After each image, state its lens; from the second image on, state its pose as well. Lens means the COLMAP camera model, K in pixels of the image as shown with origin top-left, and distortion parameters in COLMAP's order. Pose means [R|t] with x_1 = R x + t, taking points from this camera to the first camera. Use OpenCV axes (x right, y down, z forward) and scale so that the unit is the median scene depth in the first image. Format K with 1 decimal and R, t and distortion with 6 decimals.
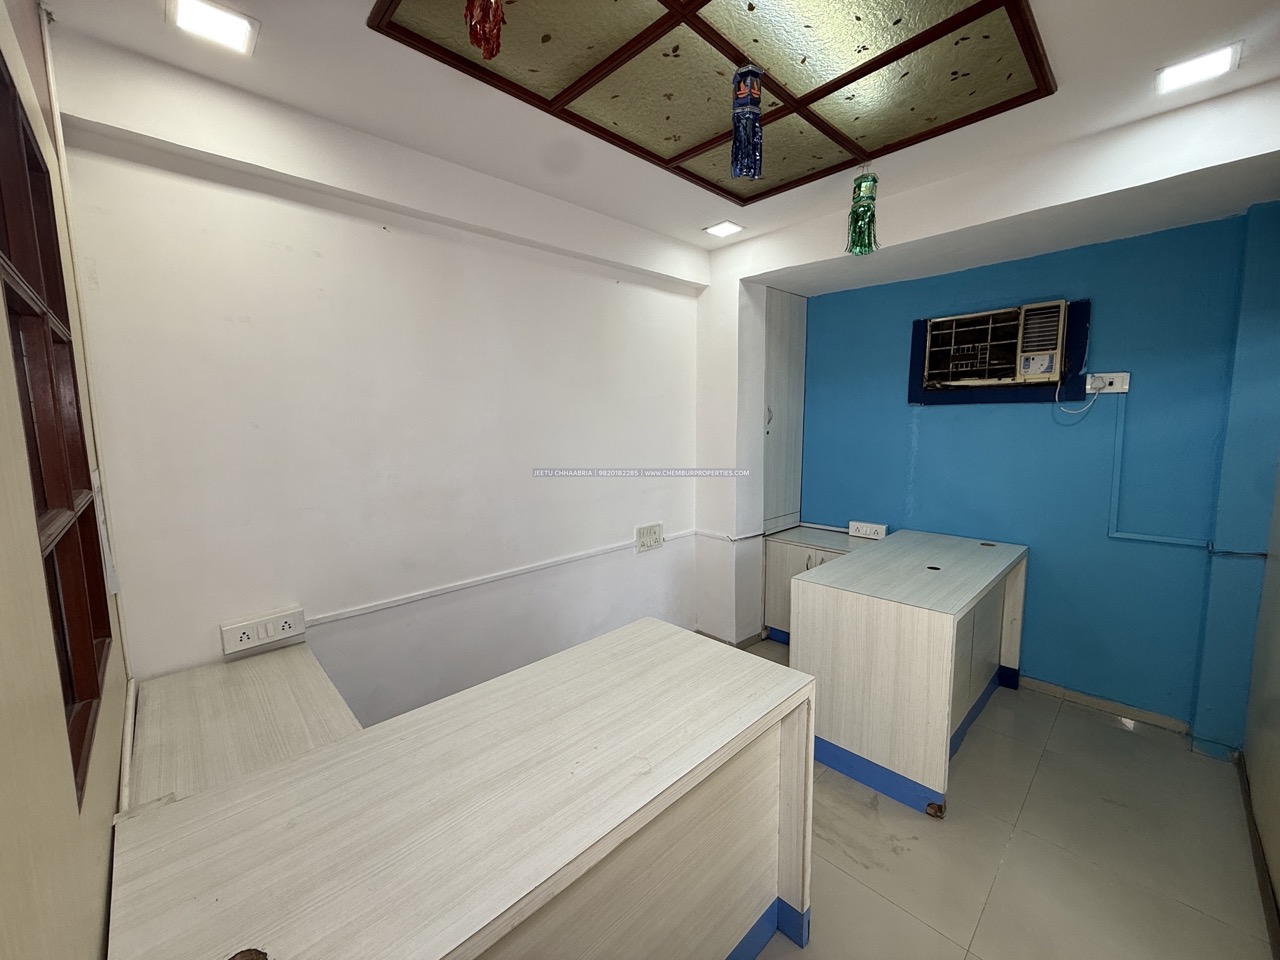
lens RADIAL K [[508.8, 0, 636.3], [0, 508.8, 478.1], [0, 0, 1]] dist [-0.005710, 0.000048]
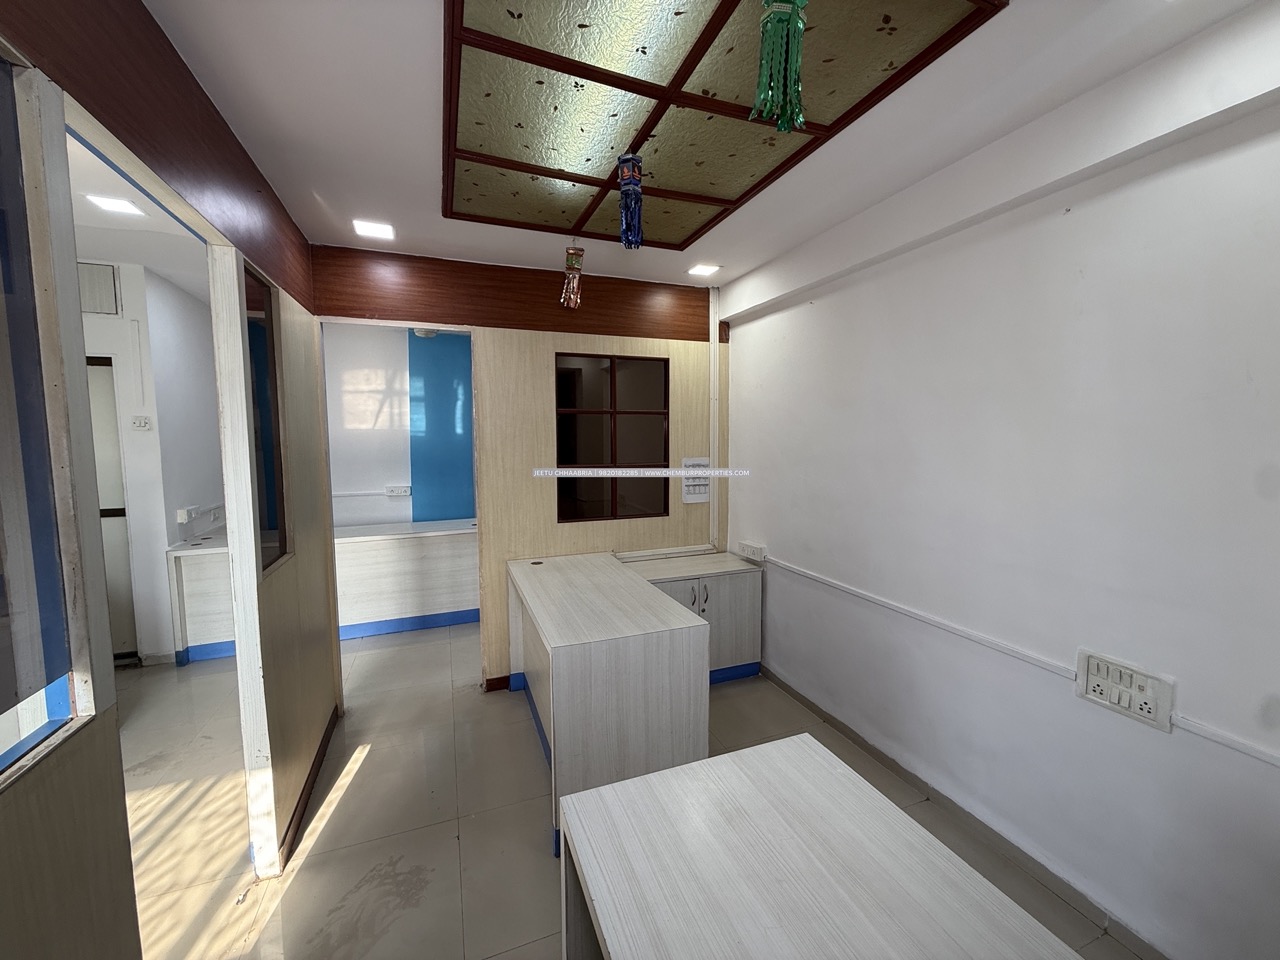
lens RADIAL K [[508.8, 0, 638.5], [0, 508.8, 482.5], [0, 0, 1]] dist [-0.005710, 0.000048]
pose [[-0.378699, 0.105573, -0.919479, 0.713153], [-0.092646, 0.984159, 0.151158, -0.124338], [0.920871, 0.142430, -0.362919, 0.805757]]
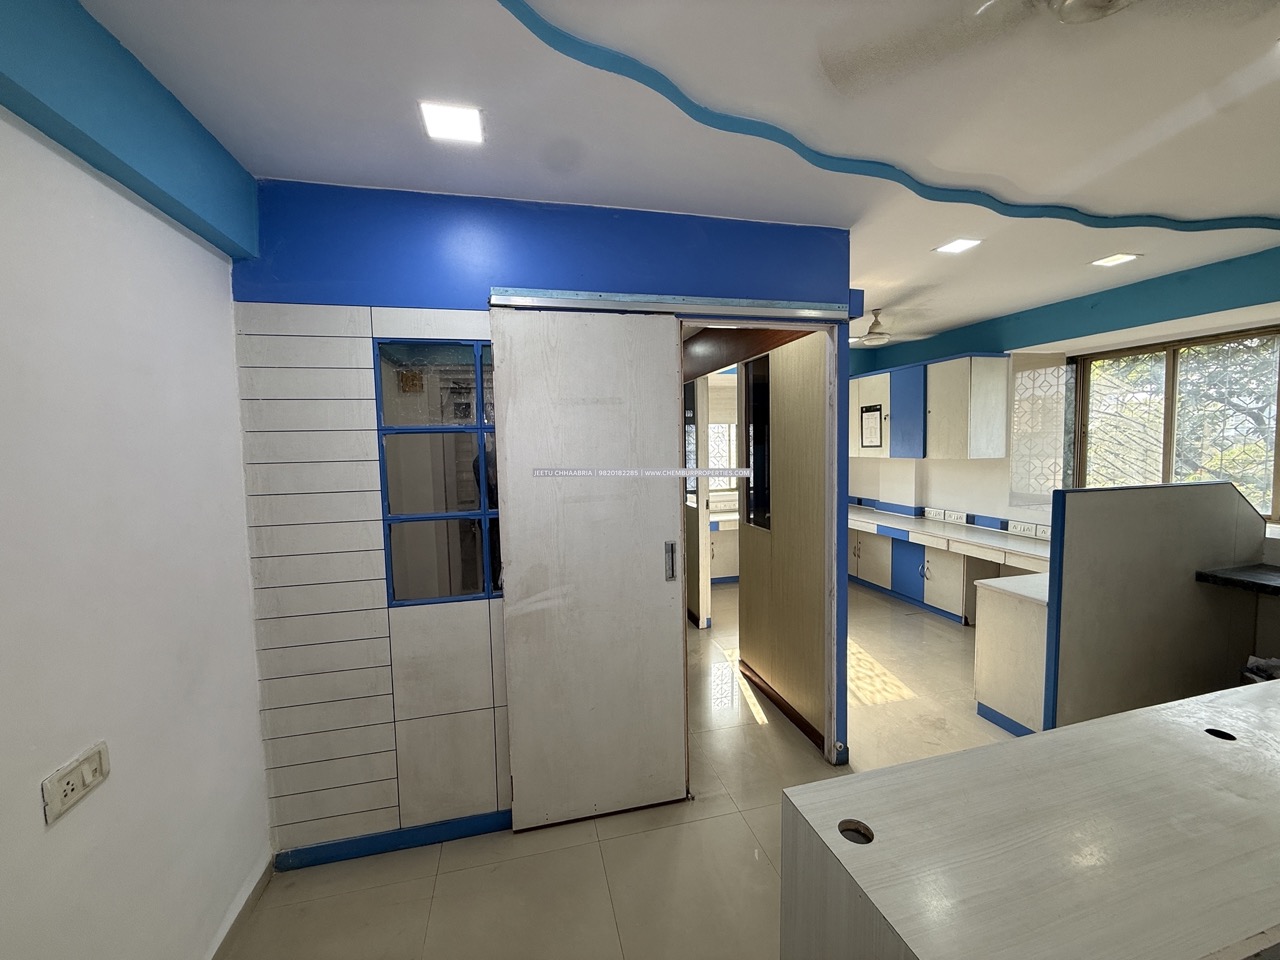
lens RADIAL K [[508.8, 0, 638.5], [0, 508.8, 476.1], [0, 0, 1]] dist [-0.005710, 0.000048]
pose [[0.498741, -0.047623, 0.865442, -0.872735], [0.108905, 0.994019, -0.008062, 0.006675], [-0.859882, 0.098272, 0.500945, -0.258641]]
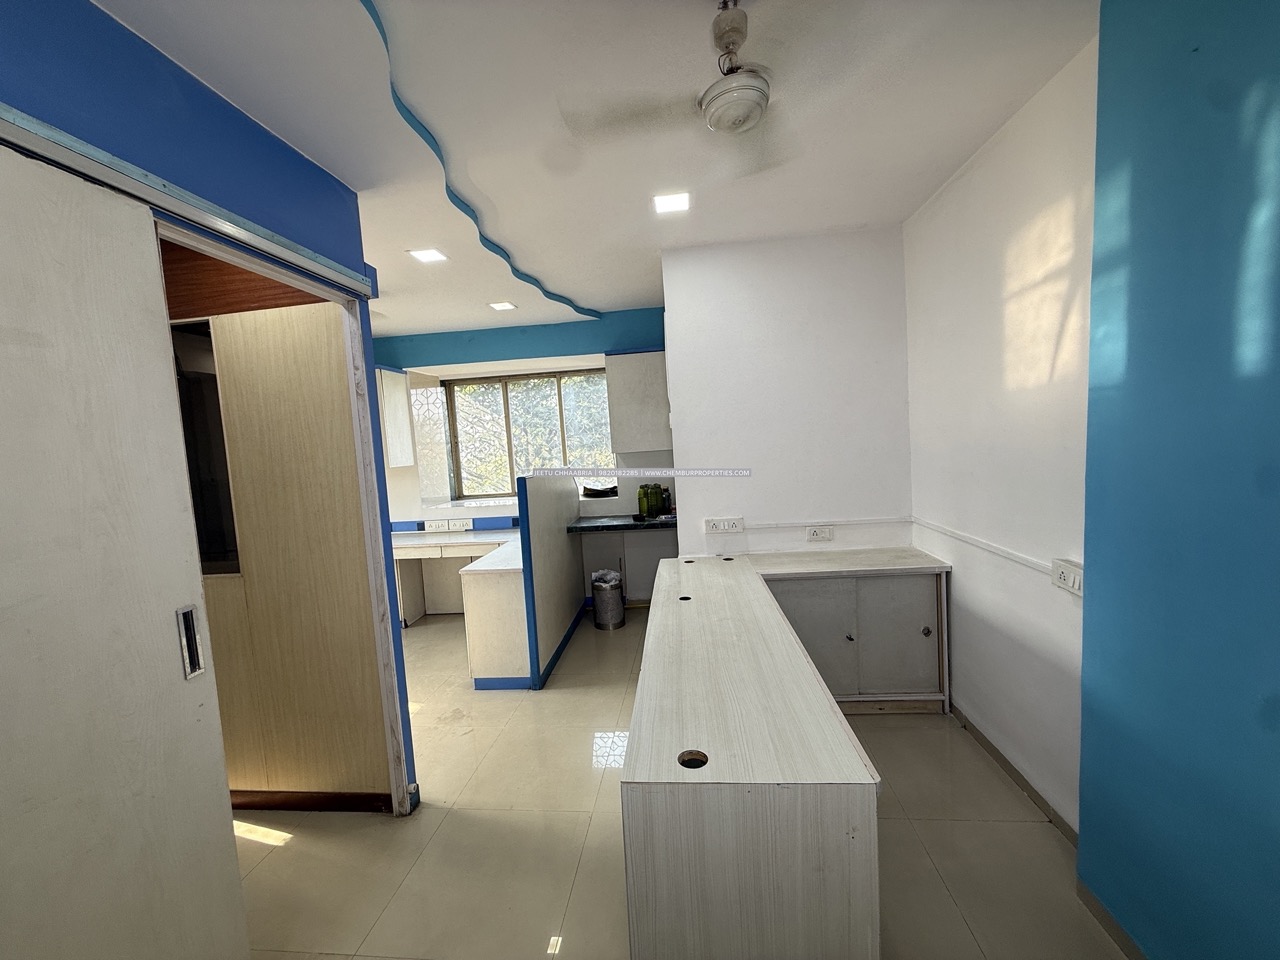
lens RADIAL K [[508.8, 0, 639.3], [0, 508.8, 477.8], [0, 0, 1]] dist [-0.005710, 0.000048]
pose [[-0.651888, 0.005469, 0.758295, -0.758846], [0.159269, 0.978657, 0.129861, 0.000430], [-0.741401, 0.205428, -0.638846, 0.081696]]
